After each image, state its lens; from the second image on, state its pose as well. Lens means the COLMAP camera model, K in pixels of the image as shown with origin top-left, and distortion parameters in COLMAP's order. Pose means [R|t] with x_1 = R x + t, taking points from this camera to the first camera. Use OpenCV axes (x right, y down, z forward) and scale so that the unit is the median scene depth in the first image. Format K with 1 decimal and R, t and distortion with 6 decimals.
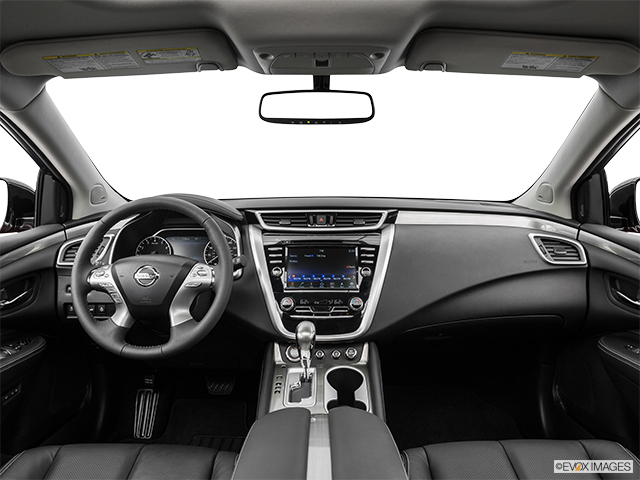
lens RADIAL K [[482.6, 0, 309.0], [0, 482.6, 239.6], [0, 0, 1]] dist [-0.095717, 0.028472]
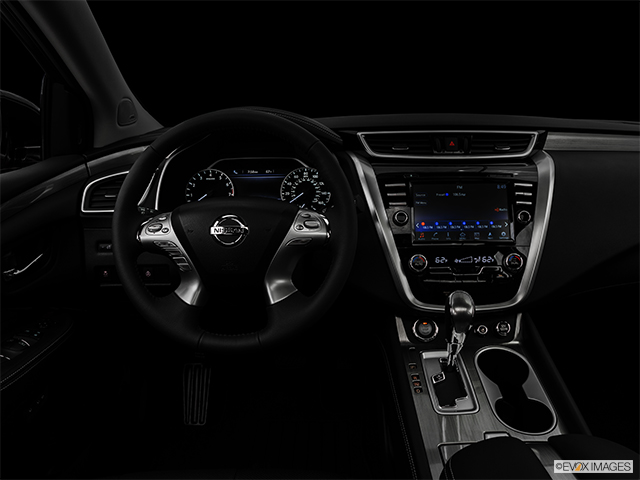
lens RADIAL K [[507.7, 0, 321.6], [0, 507.7, 239.4], [0, 0, 1]] dist [-0.096442, 0.030499]
pose [[0.999818, -0.012214, 0.014642, -0.193430], [0.010103, 0.990599, 0.136427, -0.004827], [-0.016171, -0.136255, 0.990542, 0.261033]]
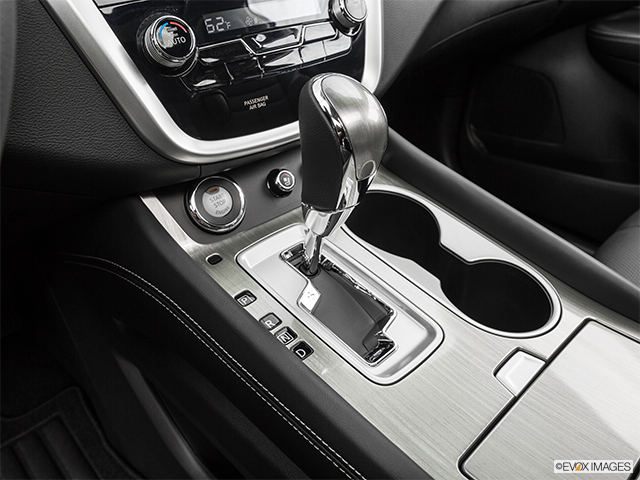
lens RADIAL K [[538.2, 0, 317.7], [0, 538.2, 237.5], [0, 0, 1]] dist [-0.048352, -0.004415]
pose [[0.713663, -0.380362, 0.588226, -0.195824], [0.110441, 0.890330, 0.441718, 0.106395], [-0.691728, -0.250273, 0.677403, 0.702058]]
